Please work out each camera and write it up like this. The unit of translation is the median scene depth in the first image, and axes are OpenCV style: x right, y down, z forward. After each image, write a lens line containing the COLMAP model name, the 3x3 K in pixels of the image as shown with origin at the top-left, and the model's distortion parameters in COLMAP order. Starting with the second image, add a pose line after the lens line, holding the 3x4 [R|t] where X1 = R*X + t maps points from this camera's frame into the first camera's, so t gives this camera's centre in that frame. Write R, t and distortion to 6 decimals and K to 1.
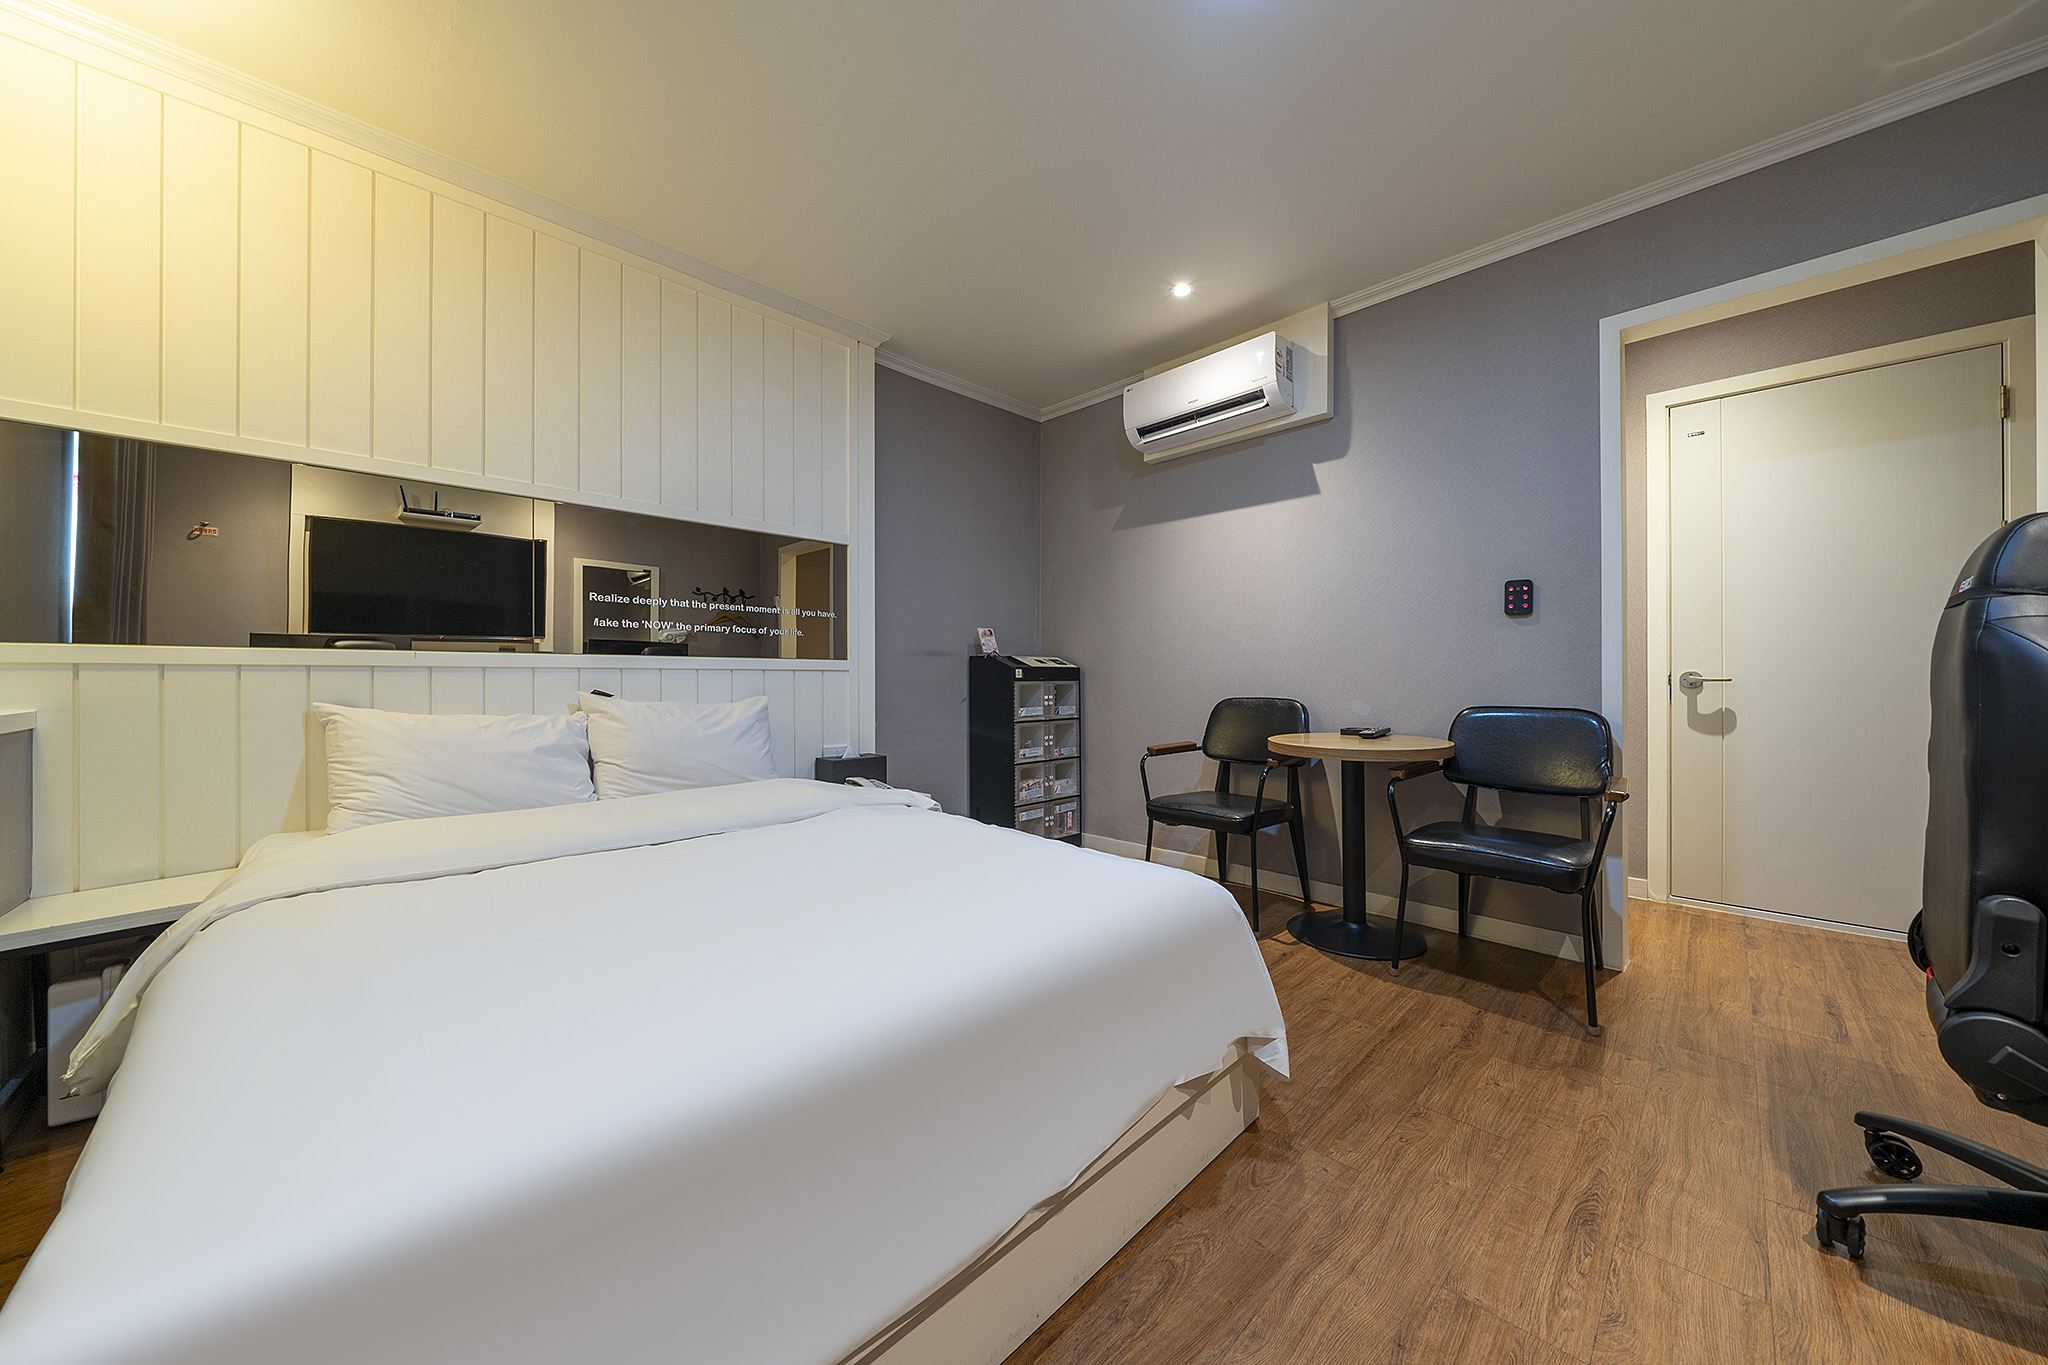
lens RADIAL K [[704.1, 0, 1024.4], [0, 704.1, 678.6], [0, 0, 1]] dist [-0.000648, 0.000019]
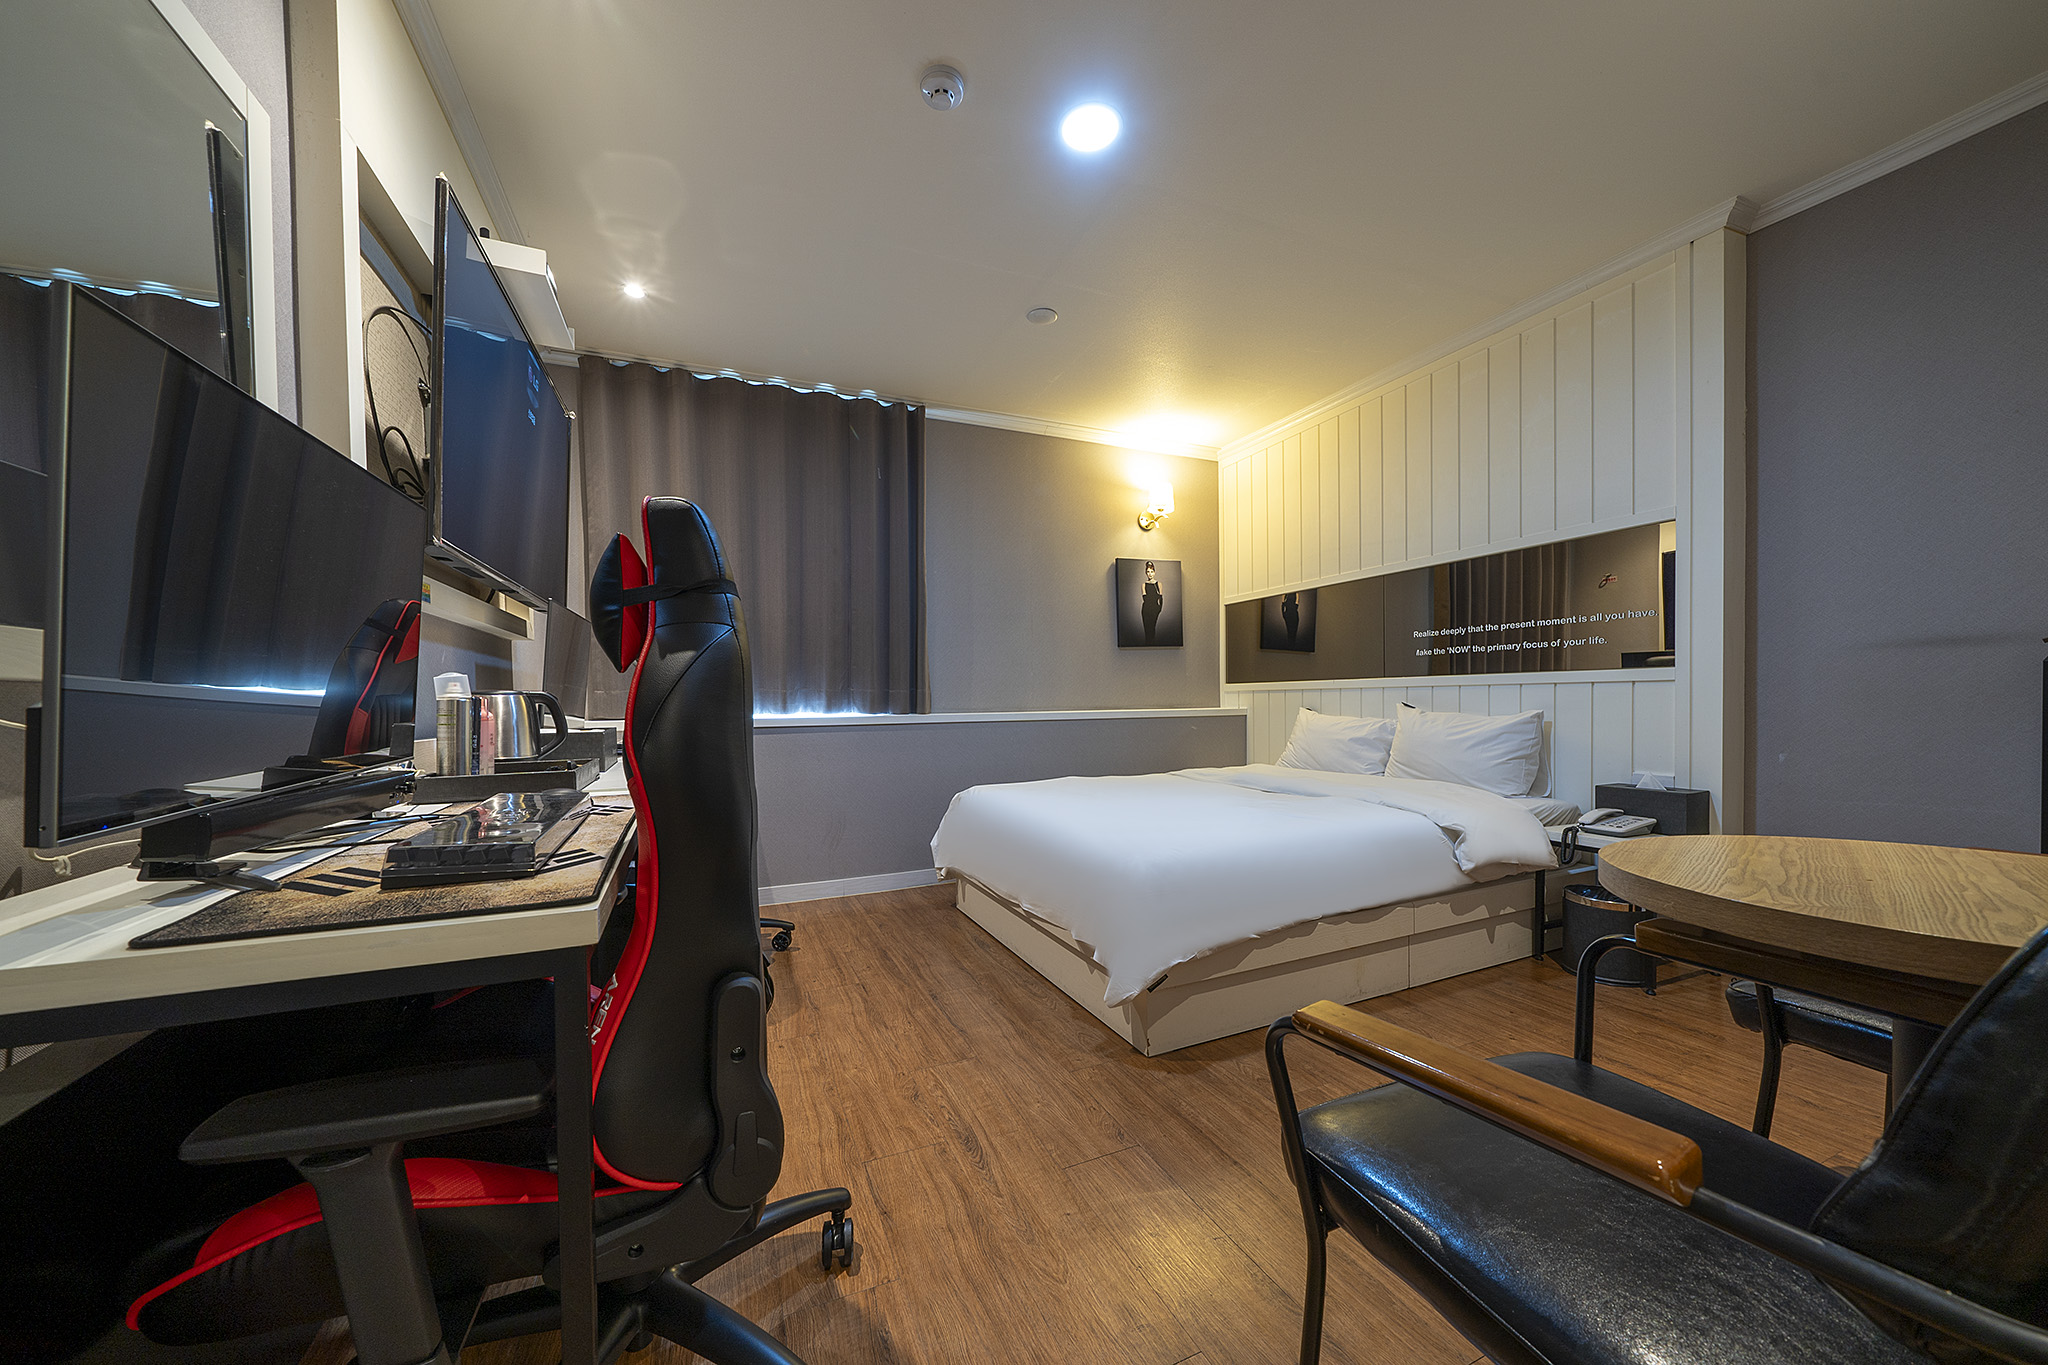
lens RADIAL K [[716.9, 0, 1017.4], [0, 716.9, 709.4], [0, 0, 1]] dist [-0.001705, -0.000024]
pose [[-0.365326, 0.013432, -0.930783, 1.542929], [0.009166, 0.999899, 0.010832, 0.011801], [0.930835, -0.004575, -0.365412, 1.240728]]
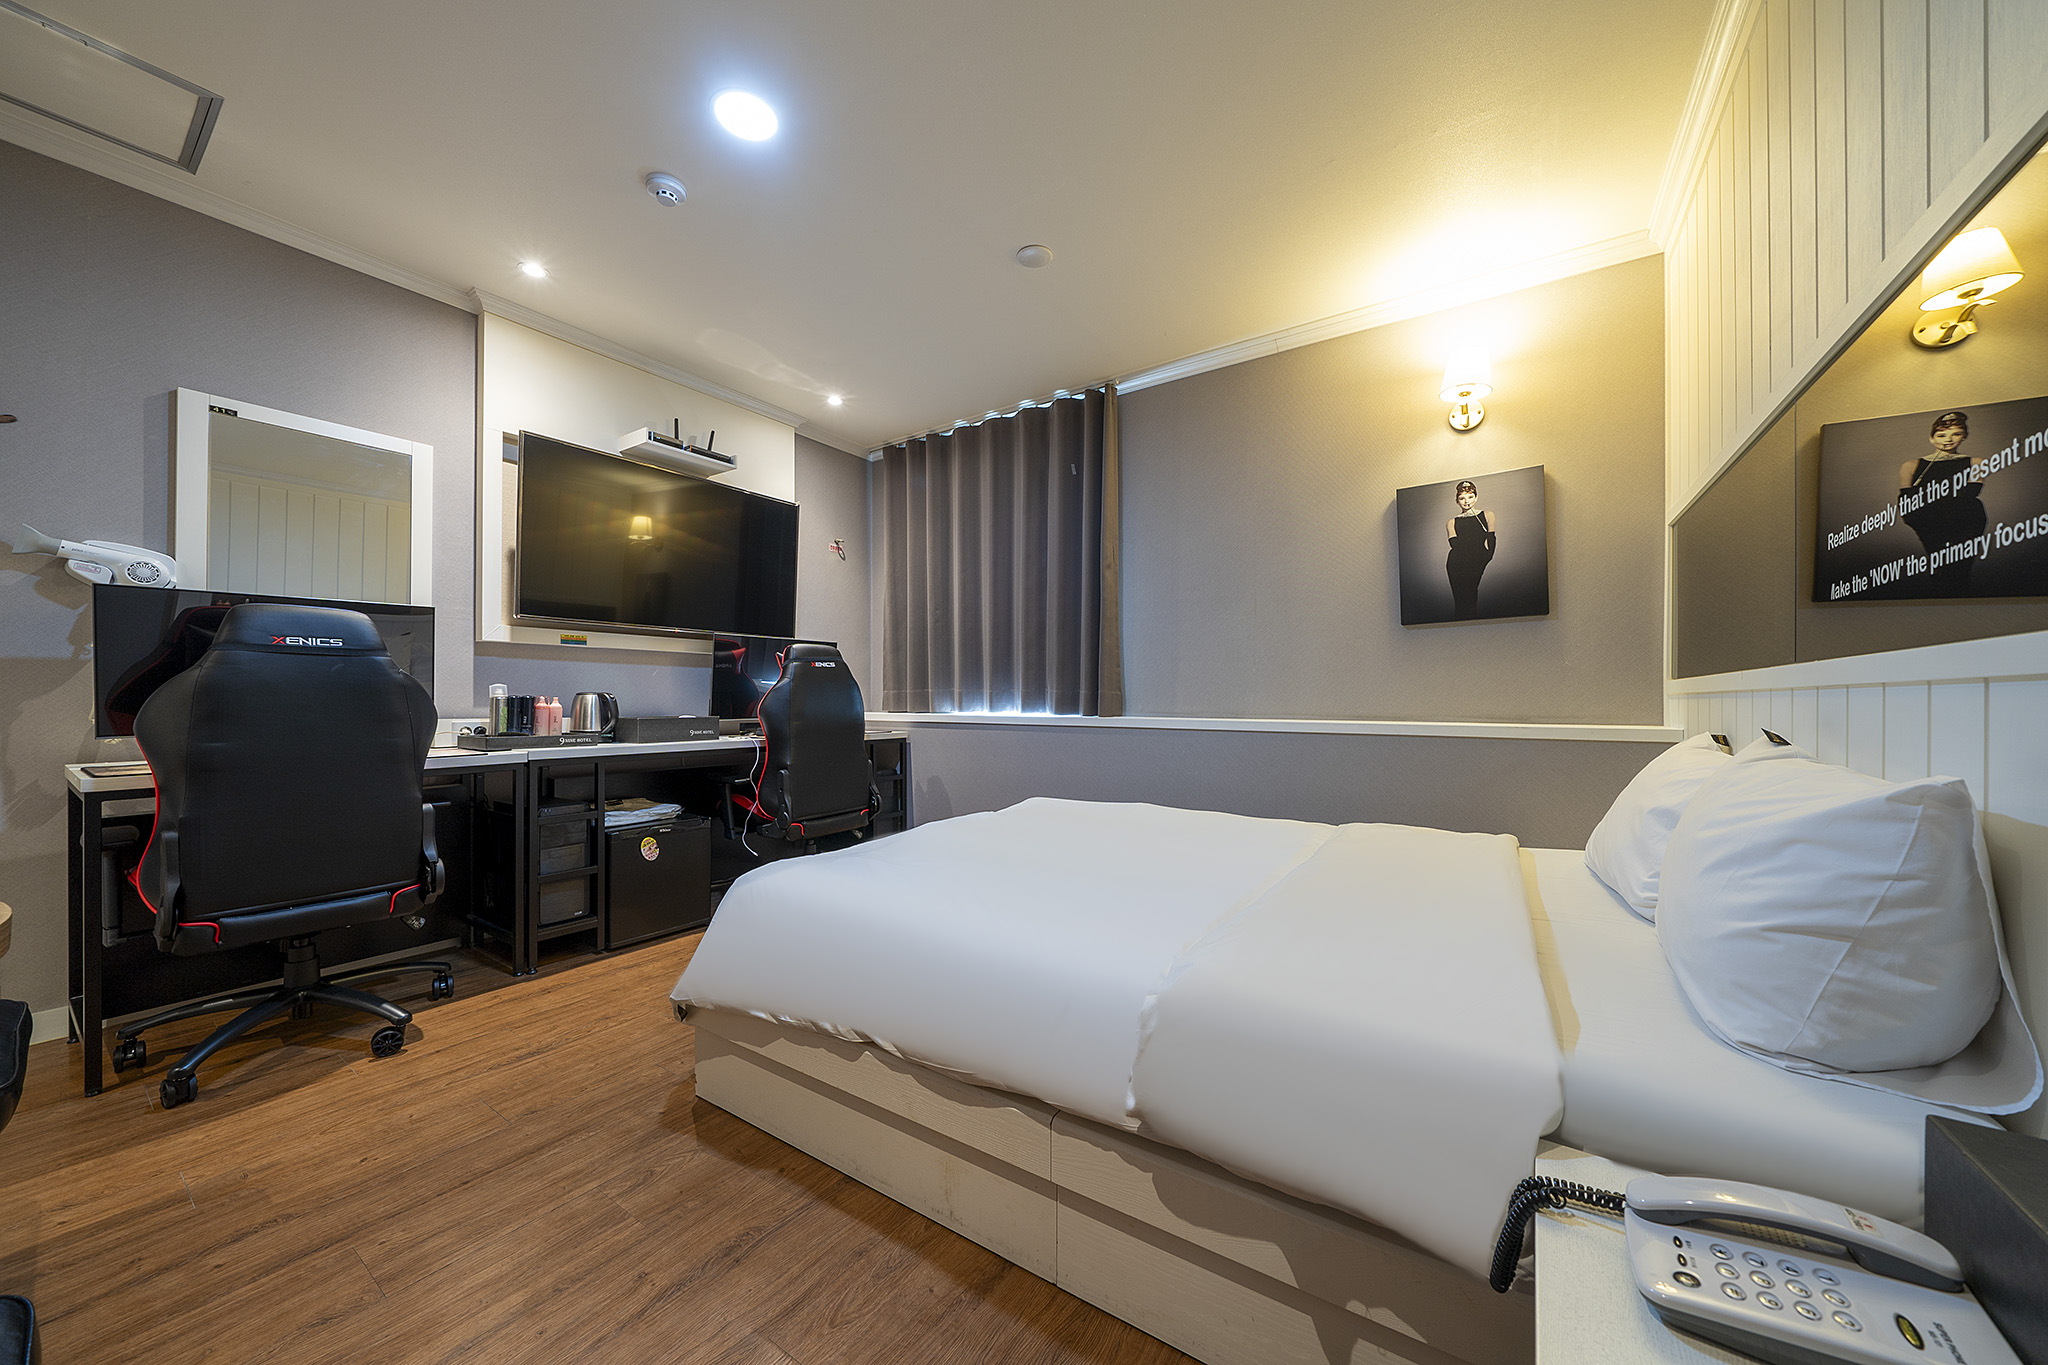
lens RADIAL K [[705.5, 0, 1025.2], [0, 705.5, 691.8], [0, 0, 1]] dist [-0.003983, -0.000093]
pose [[-0.982306, -0.009682, -0.187033, 0.035864], [-0.007939, 0.999918, -0.010070, -0.002810], [0.187115, -0.008407, -0.982302, 2.183578]]
